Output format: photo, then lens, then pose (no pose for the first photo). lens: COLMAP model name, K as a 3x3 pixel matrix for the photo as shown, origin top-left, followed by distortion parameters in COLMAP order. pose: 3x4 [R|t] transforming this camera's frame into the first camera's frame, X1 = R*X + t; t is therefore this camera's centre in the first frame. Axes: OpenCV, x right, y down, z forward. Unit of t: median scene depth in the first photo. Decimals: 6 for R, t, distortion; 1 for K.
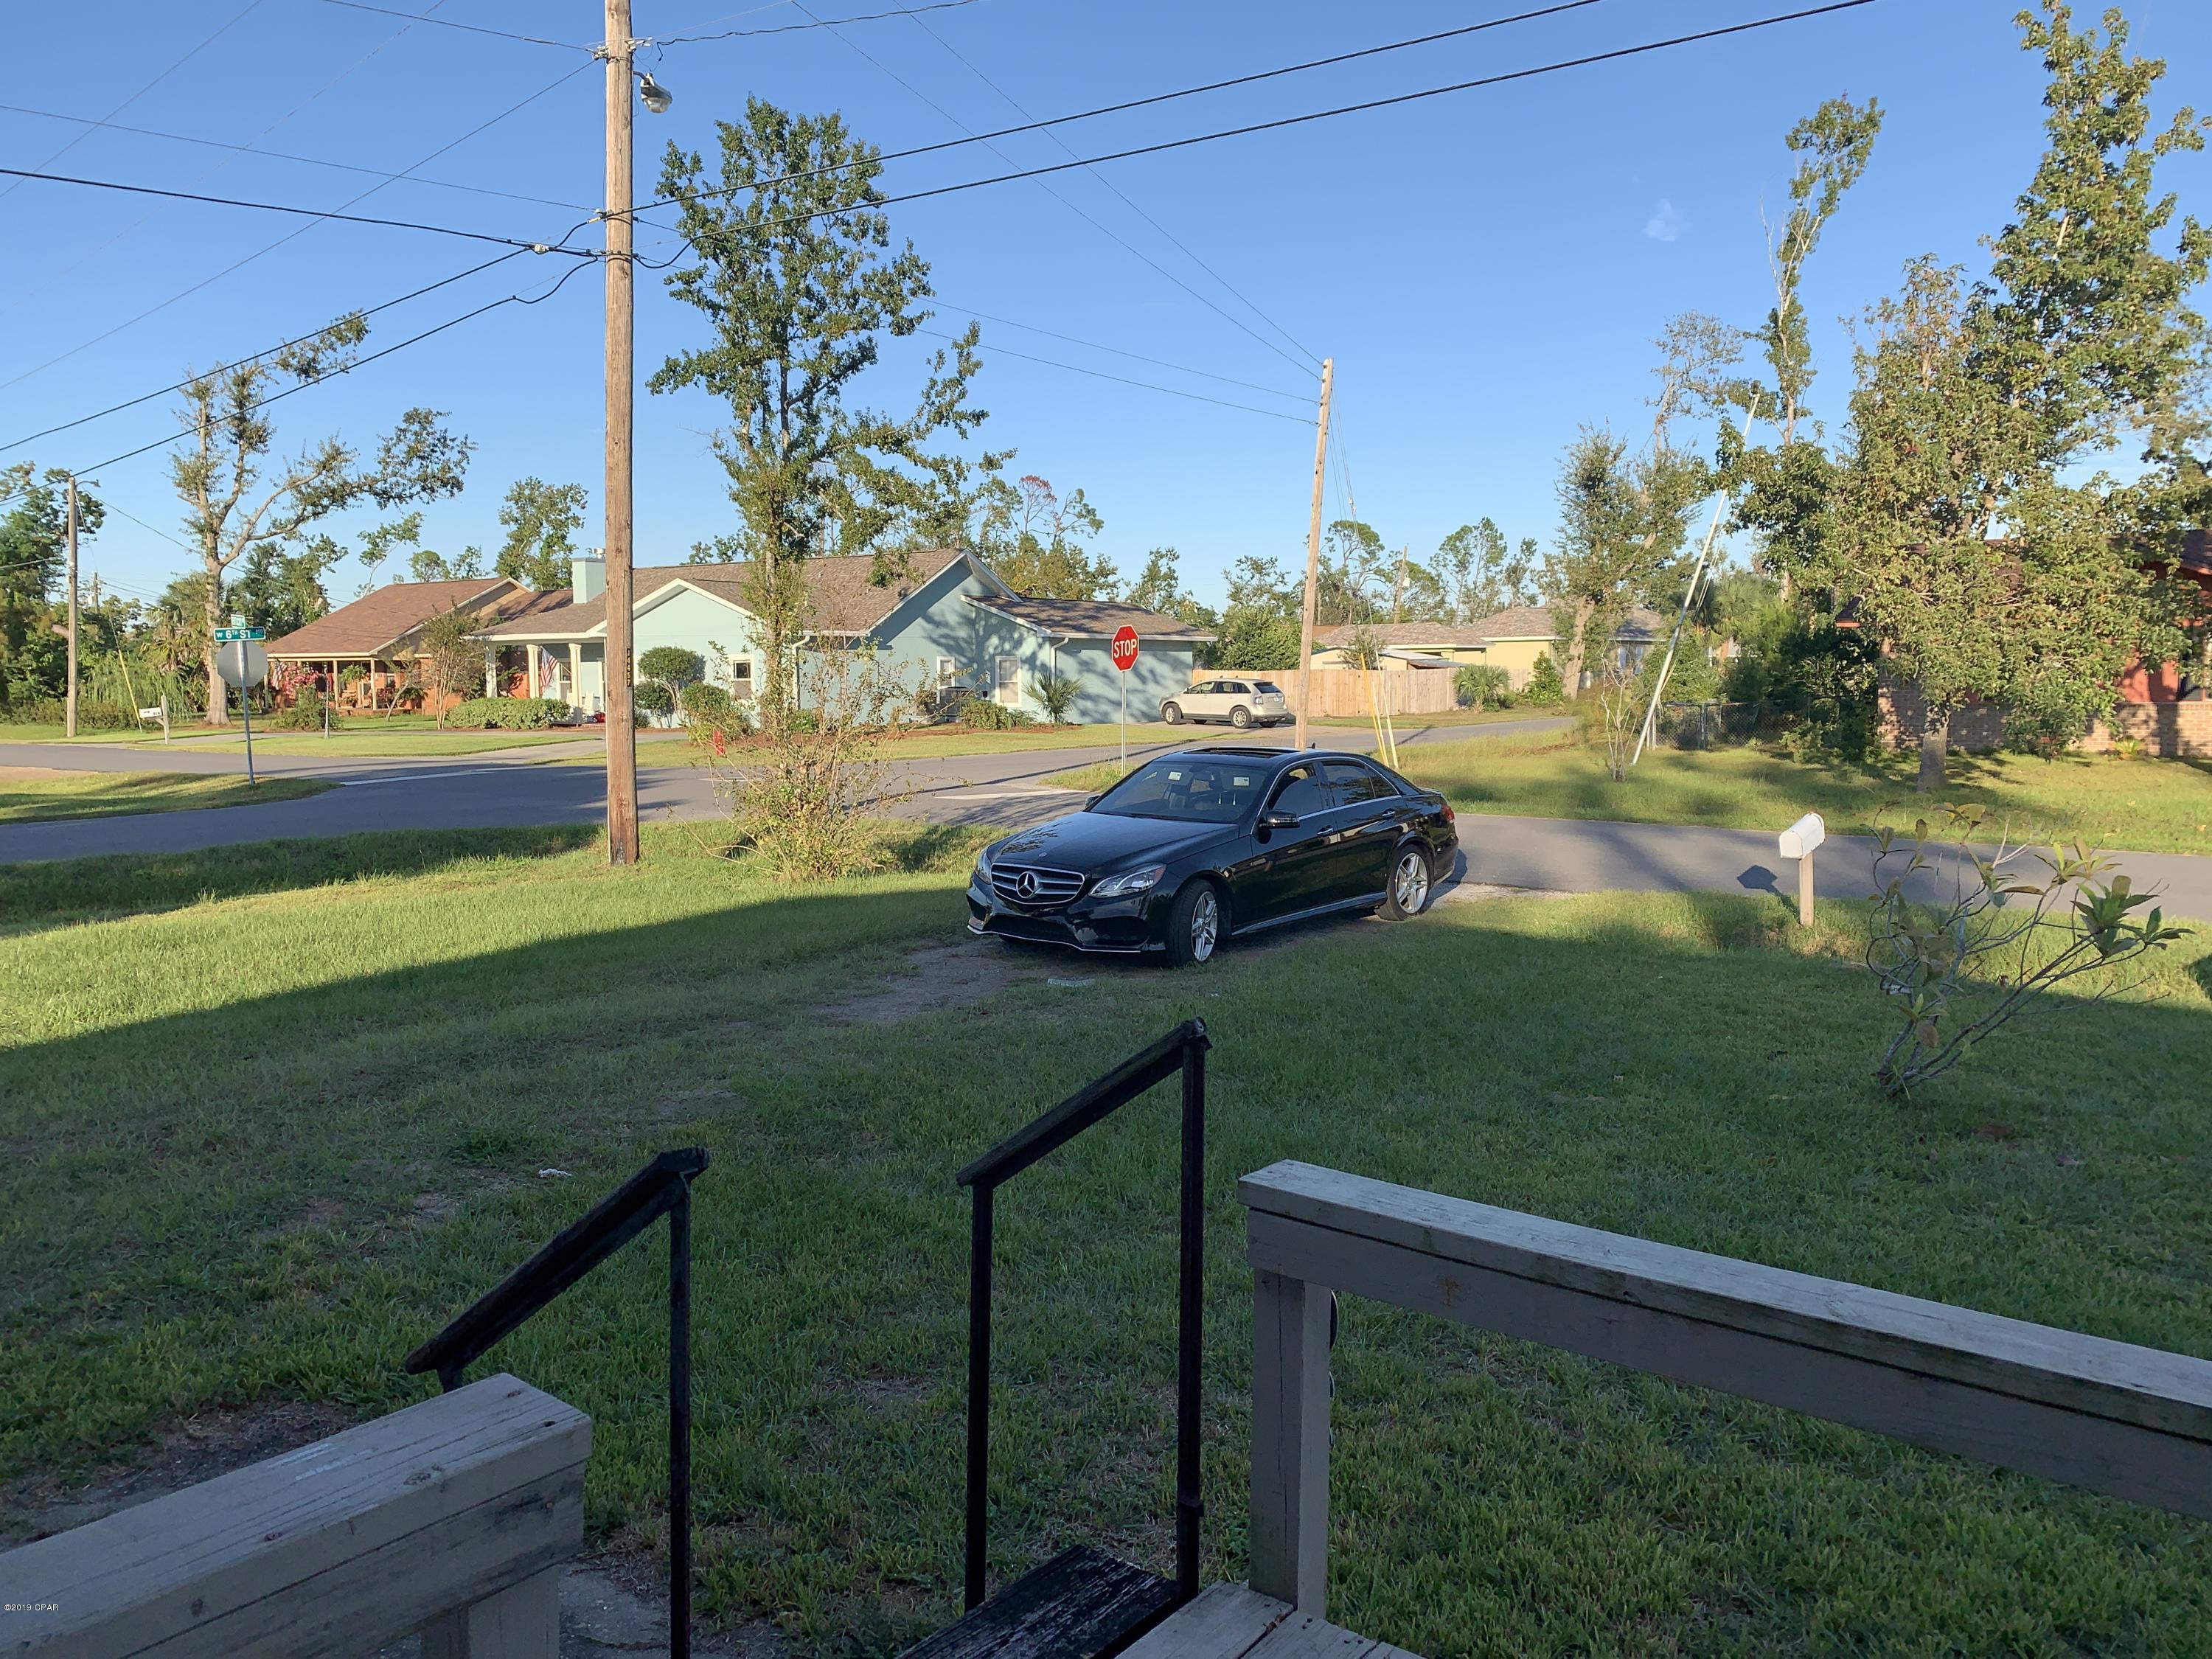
lens RADIAL K [[1703.8, 0, 1106.7], [0, 1703.8, 832.1], [0, 0, 1]] dist [0.037469, -0.041930]
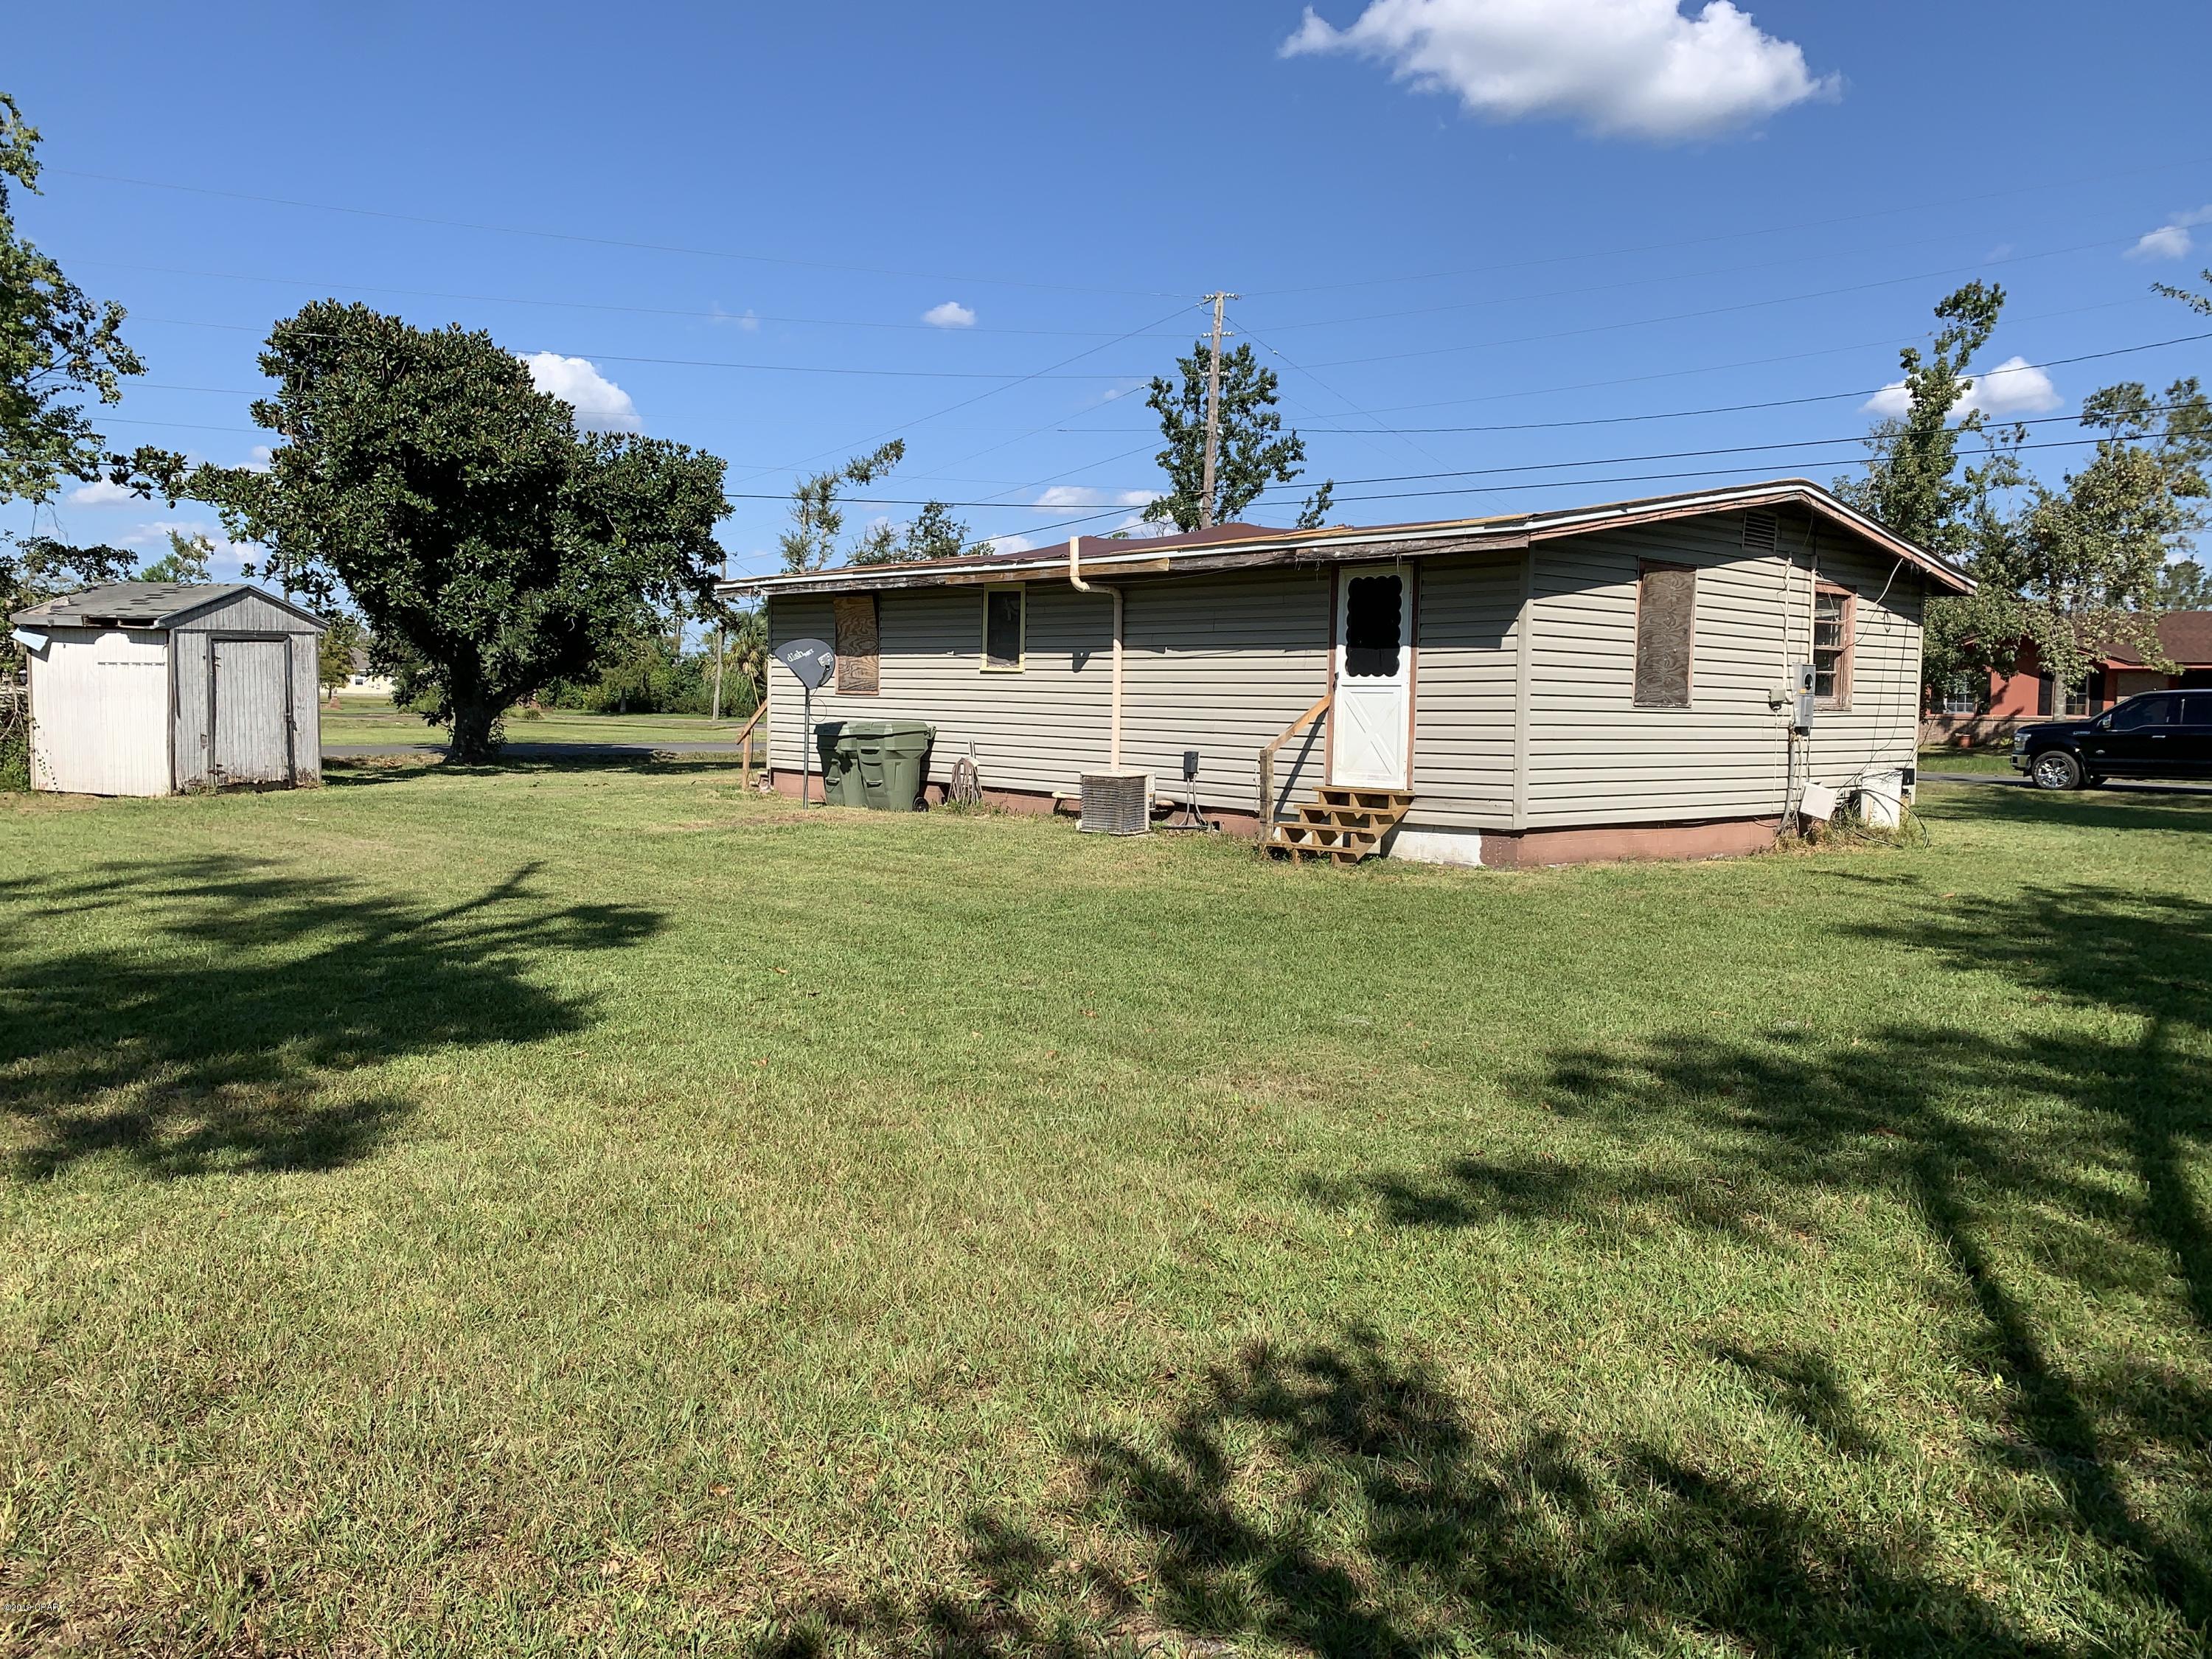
lens RADIAL K [[1703.8, 0, 1103.8], [0, 1703.8, 823.4], [0, 0, 1]] dist [0.037469, -0.041930]
pose [[0.985460, 0.038478, -0.165494, -0.007094], [-0.041329, 0.999050, -0.013821, 0.058624], [0.164805, 0.020460, 0.986114, -0.589104]]
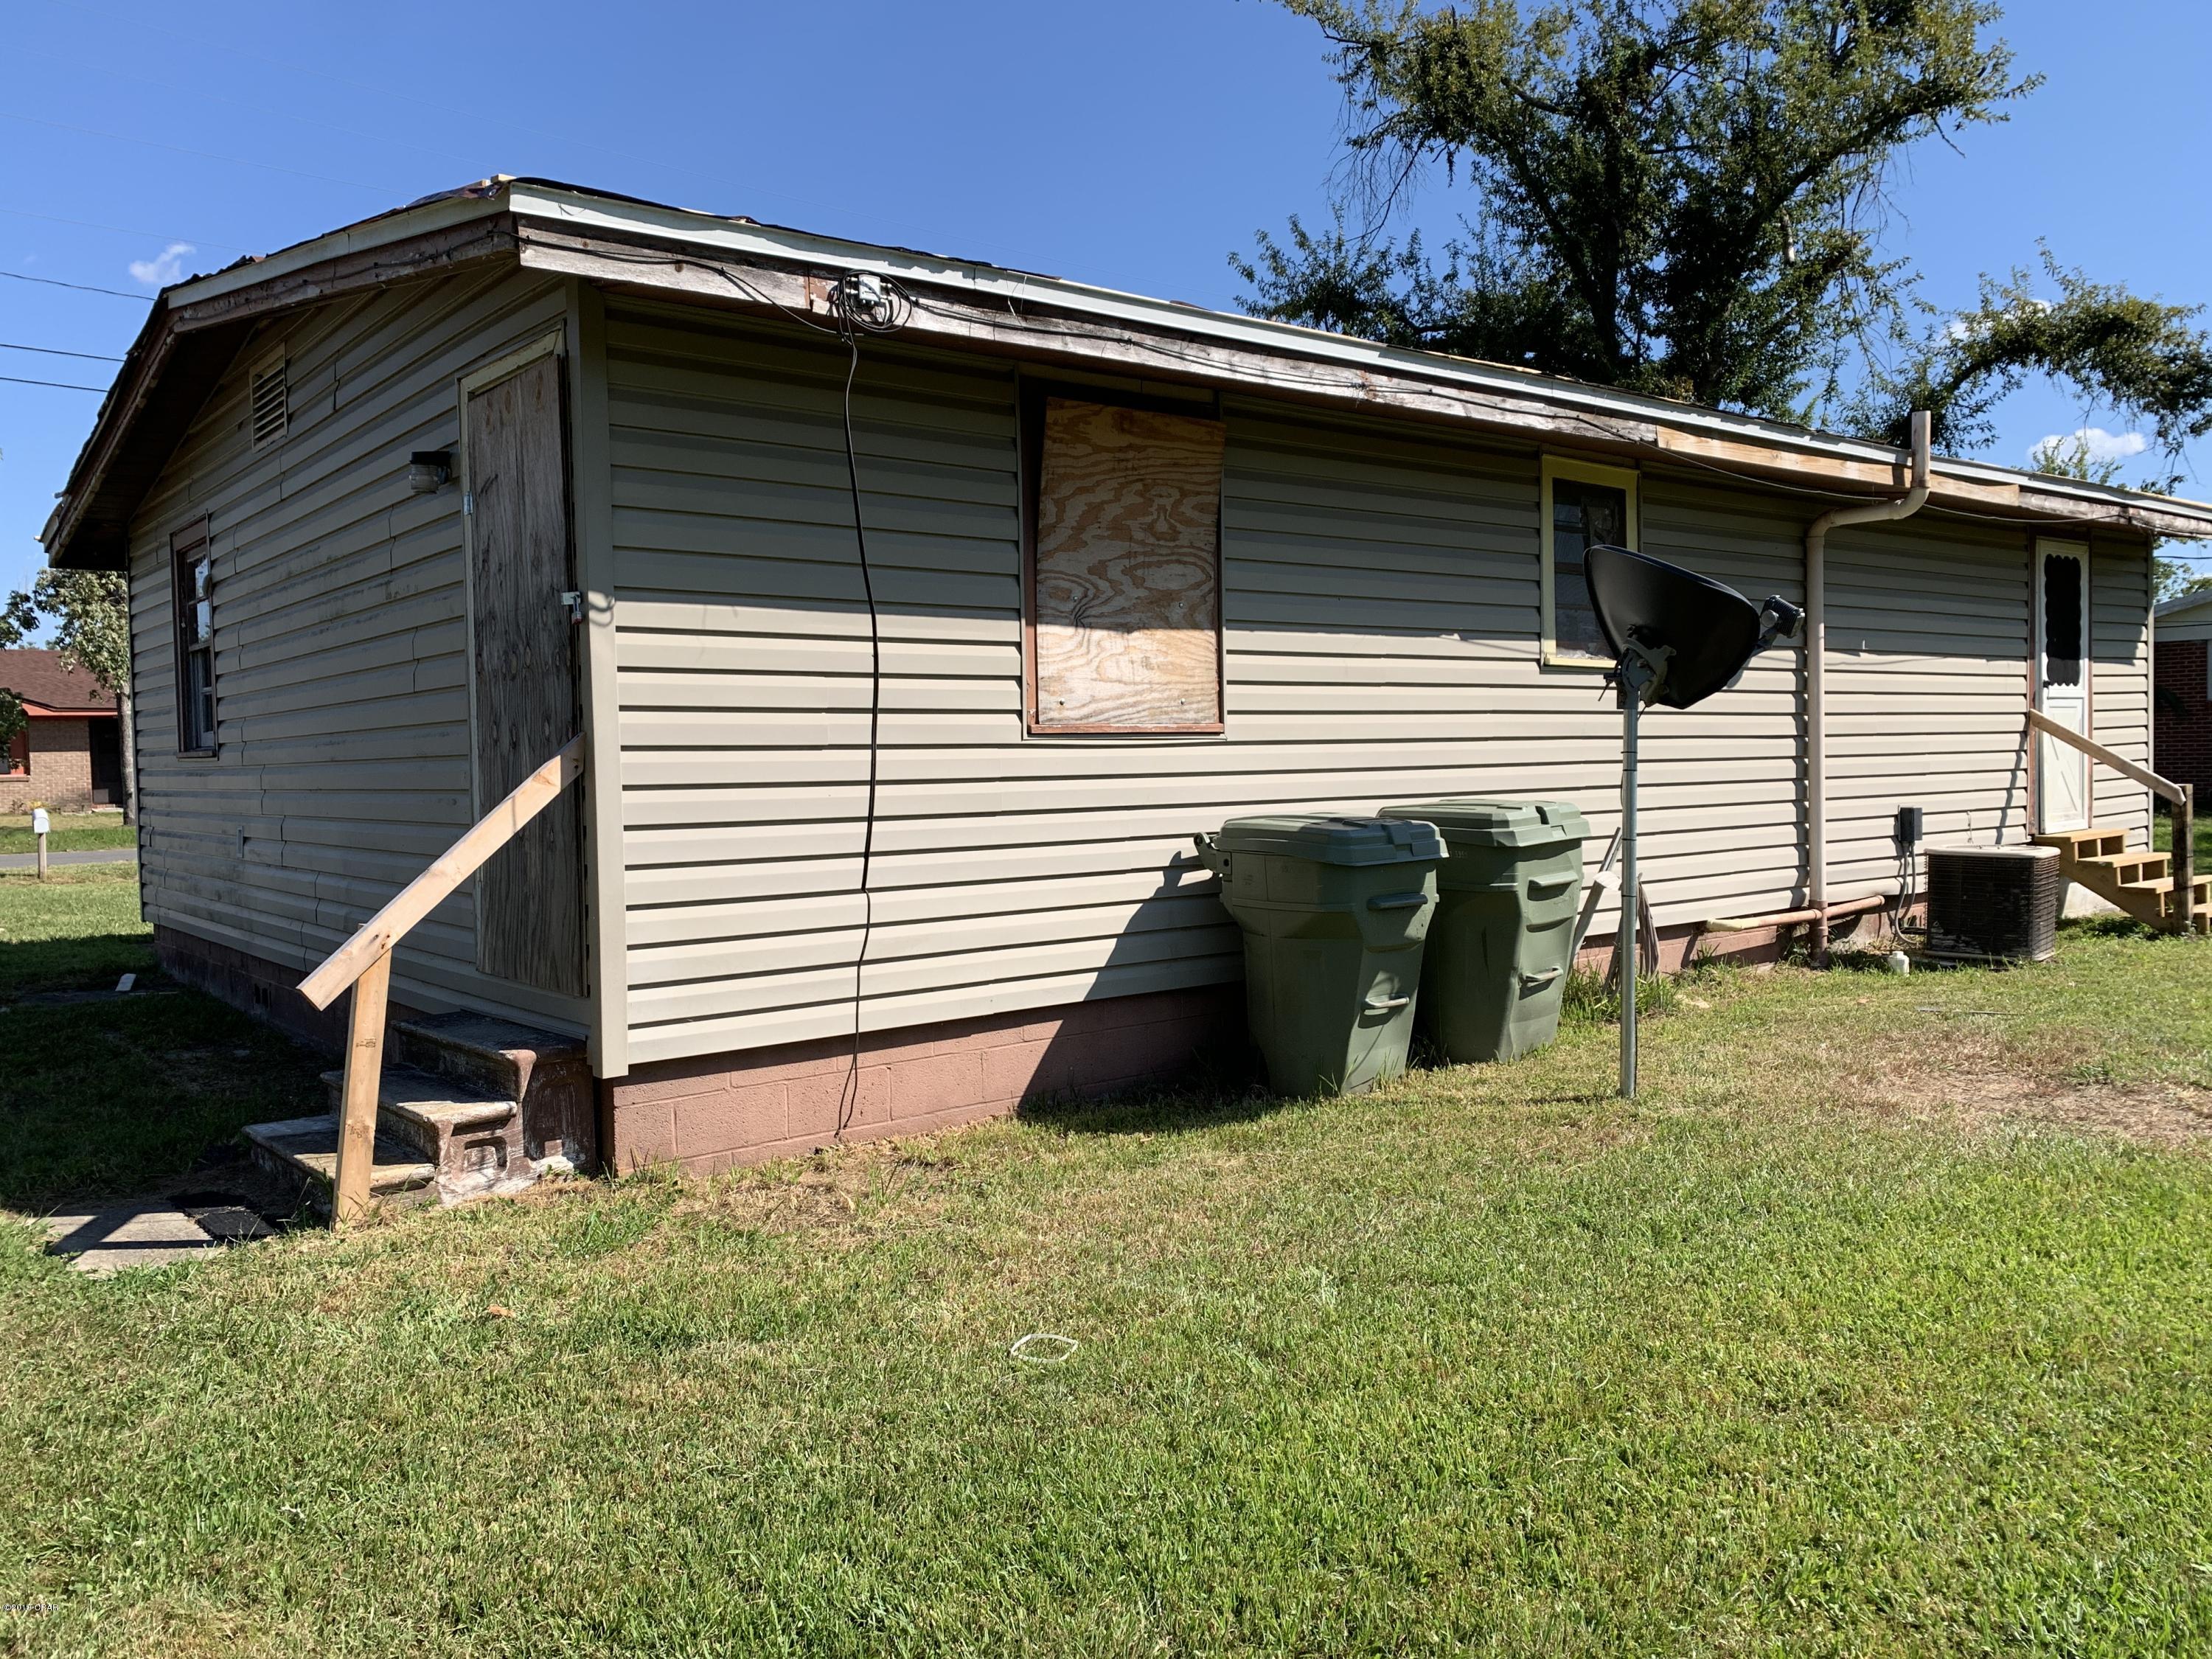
lens RADIAL K [[1703.8, 0, 1107.0], [0, 1703.8, 828.6], [0, 0, 1]] dist [0.037469, -0.041930]
pose [[0.217620, -0.037384, 0.975317, -1.351427], [0.108027, 0.994049, 0.013998, -0.097979], [-0.970037, 0.102315, 0.220364, 1.389618]]
